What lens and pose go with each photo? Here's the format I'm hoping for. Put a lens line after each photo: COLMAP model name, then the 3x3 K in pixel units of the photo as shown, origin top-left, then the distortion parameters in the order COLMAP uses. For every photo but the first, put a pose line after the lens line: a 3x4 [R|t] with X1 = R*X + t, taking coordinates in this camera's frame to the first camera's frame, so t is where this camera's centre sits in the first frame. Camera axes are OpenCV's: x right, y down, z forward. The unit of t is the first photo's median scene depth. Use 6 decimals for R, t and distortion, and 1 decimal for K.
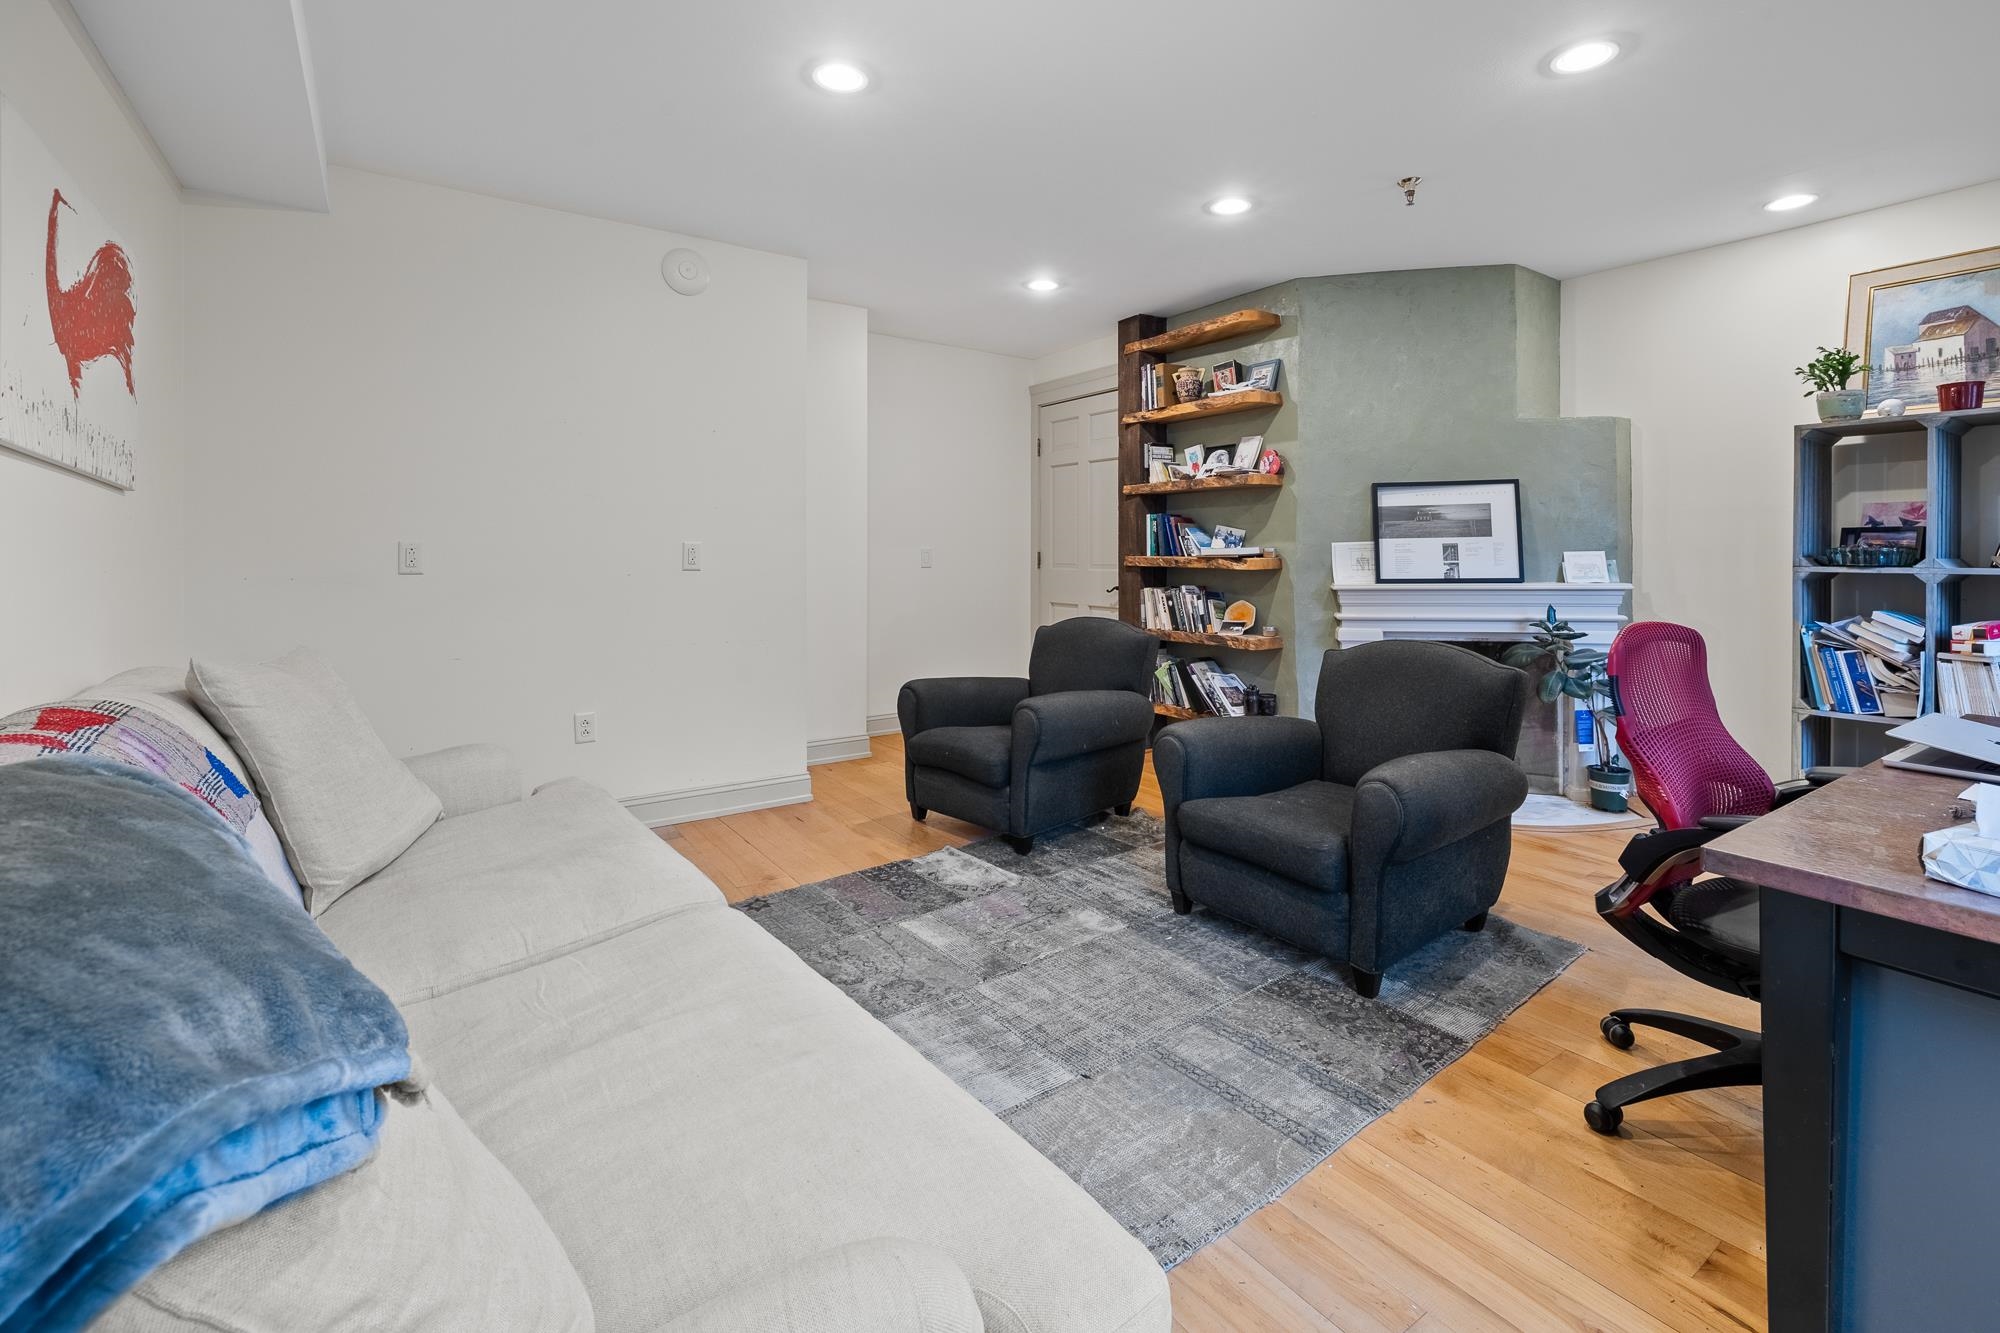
lens RADIAL K [[859.1, 0, 1004.5], [0, 859.1, 664.5], [0, 0, 1]] dist [-0.001102, -0.000211]
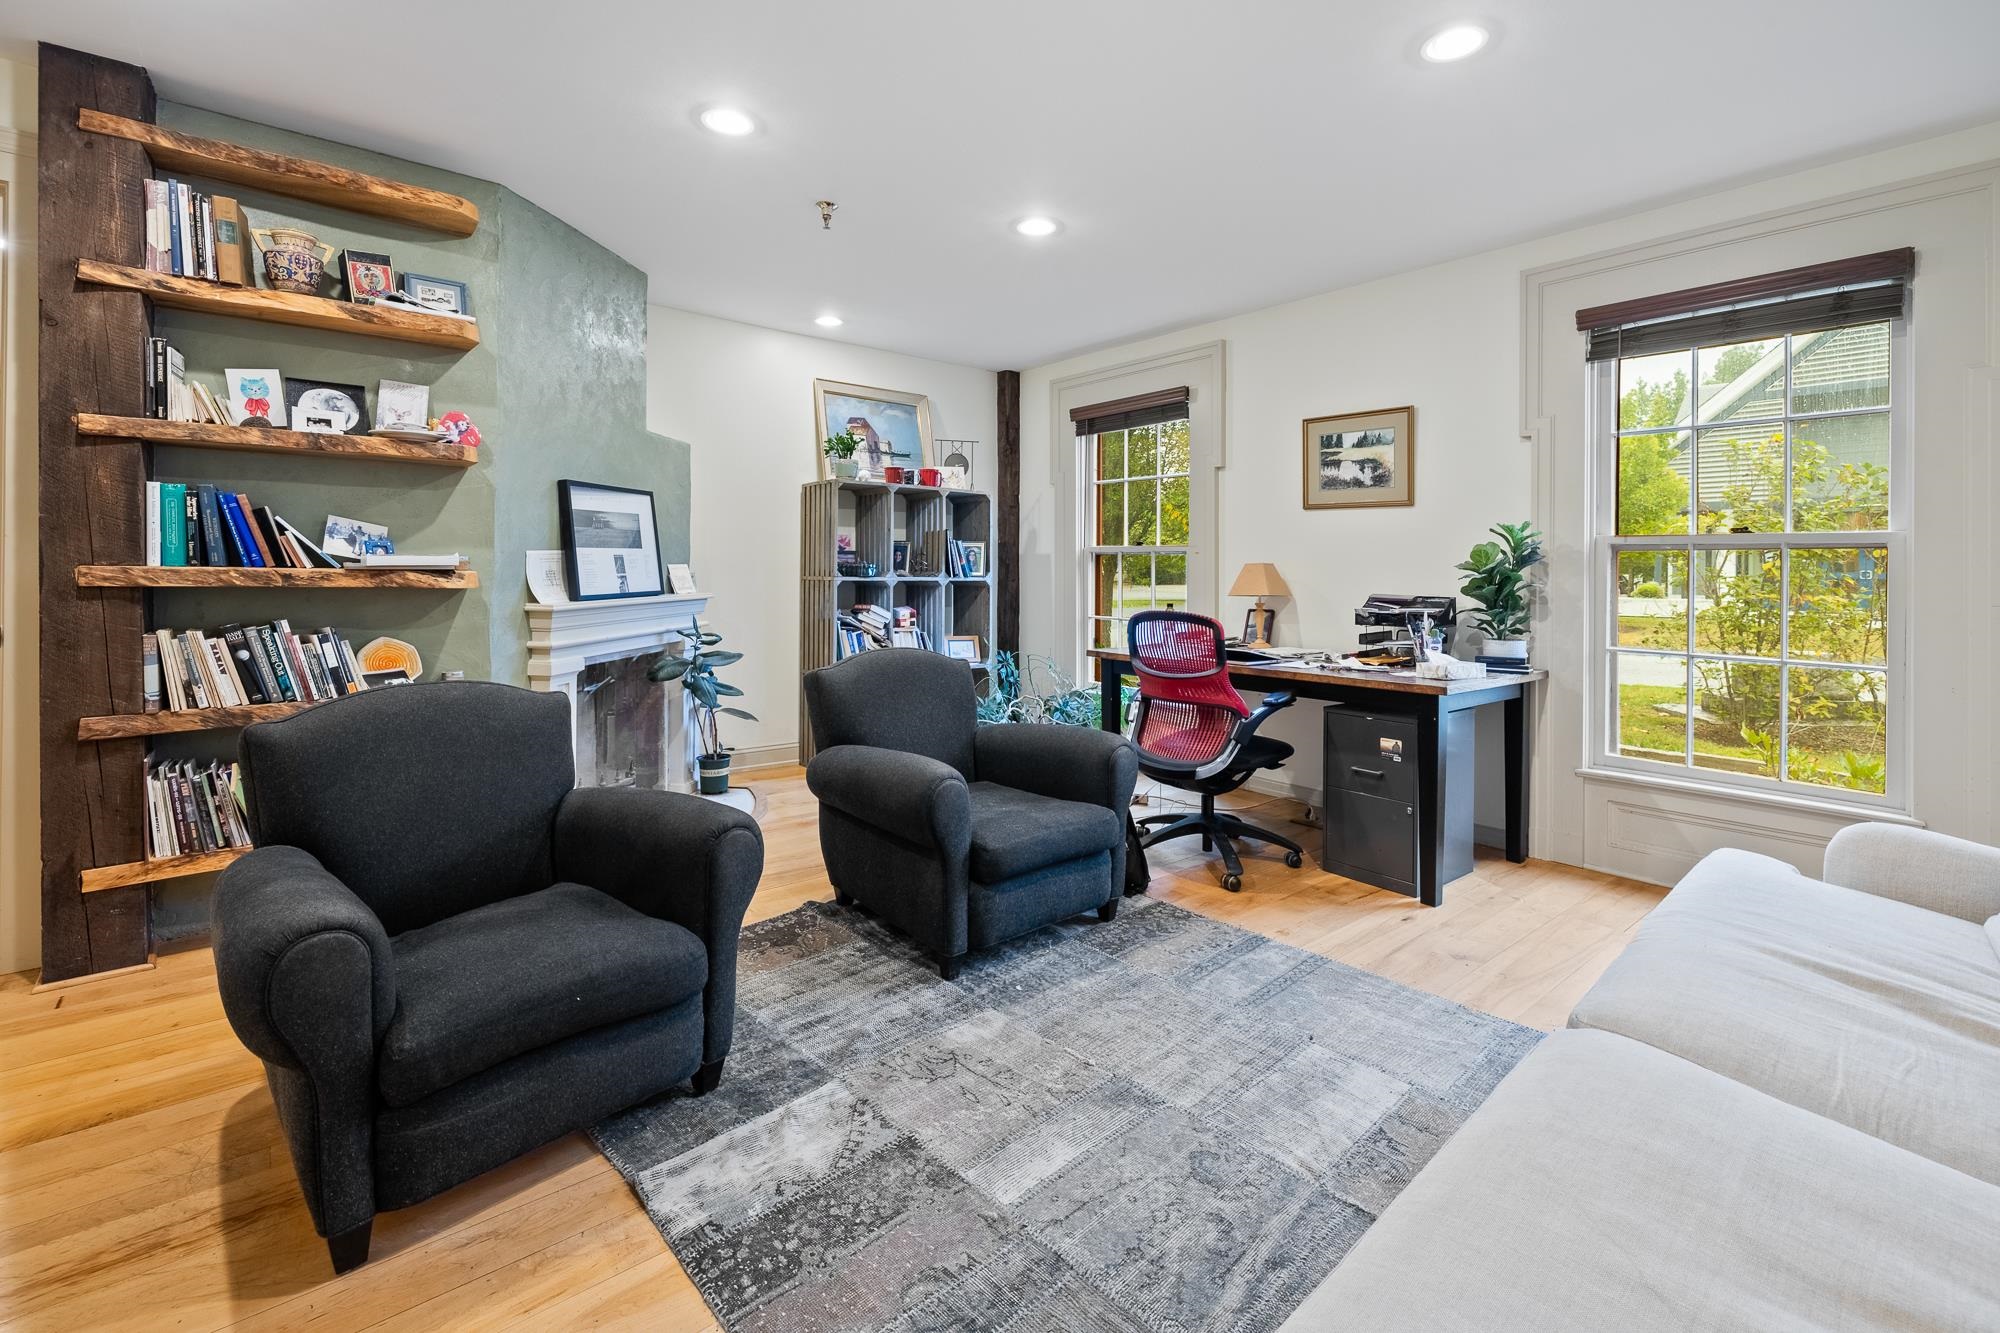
lens RADIAL K [[890.3, 0, 1000.8], [0, 890.3, 648.1], [0, 0, 1]] dist [0.000555, 0.000284]
pose [[-0.089338, -0.088497, 0.992062, -0.479767], [0.117072, 0.988207, 0.098696, -0.090879], [-0.989097, 0.124960, -0.077924, 0.701149]]
